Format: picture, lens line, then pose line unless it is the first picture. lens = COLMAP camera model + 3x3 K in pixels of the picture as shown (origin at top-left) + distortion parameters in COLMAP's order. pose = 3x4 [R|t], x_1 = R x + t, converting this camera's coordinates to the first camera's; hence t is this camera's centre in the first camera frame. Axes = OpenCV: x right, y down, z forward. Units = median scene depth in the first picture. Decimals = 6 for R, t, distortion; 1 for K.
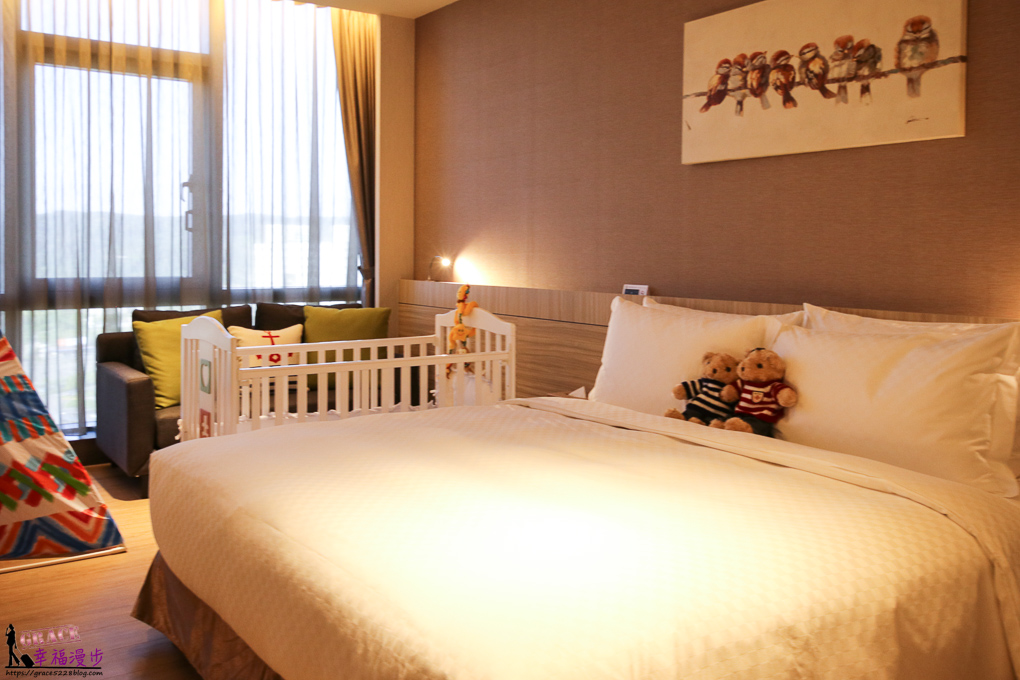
lens RADIAL K [[909.8, 0, 510.4], [0, 909.8, 280.4], [0, 0, 1]] dist [0.002518, 0.017398]
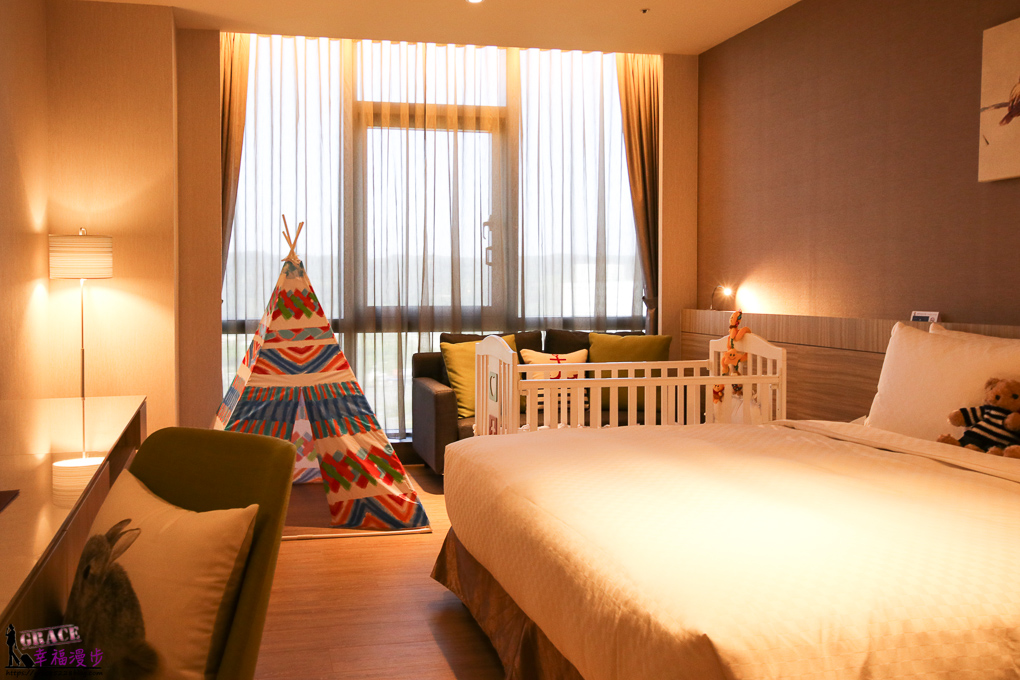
lens RADIAL K [[997.1, 0, 510.0], [0, 997.1, 340.0], [0, 0, 1]] dist [0.001826, 0.019709]
pose [[0.934549, 0.002143, -0.355827, 0.119120], [-0.000090, 0.999983, 0.005786, 0.033513], [0.355834, -0.005375, 0.934534, -0.155953]]
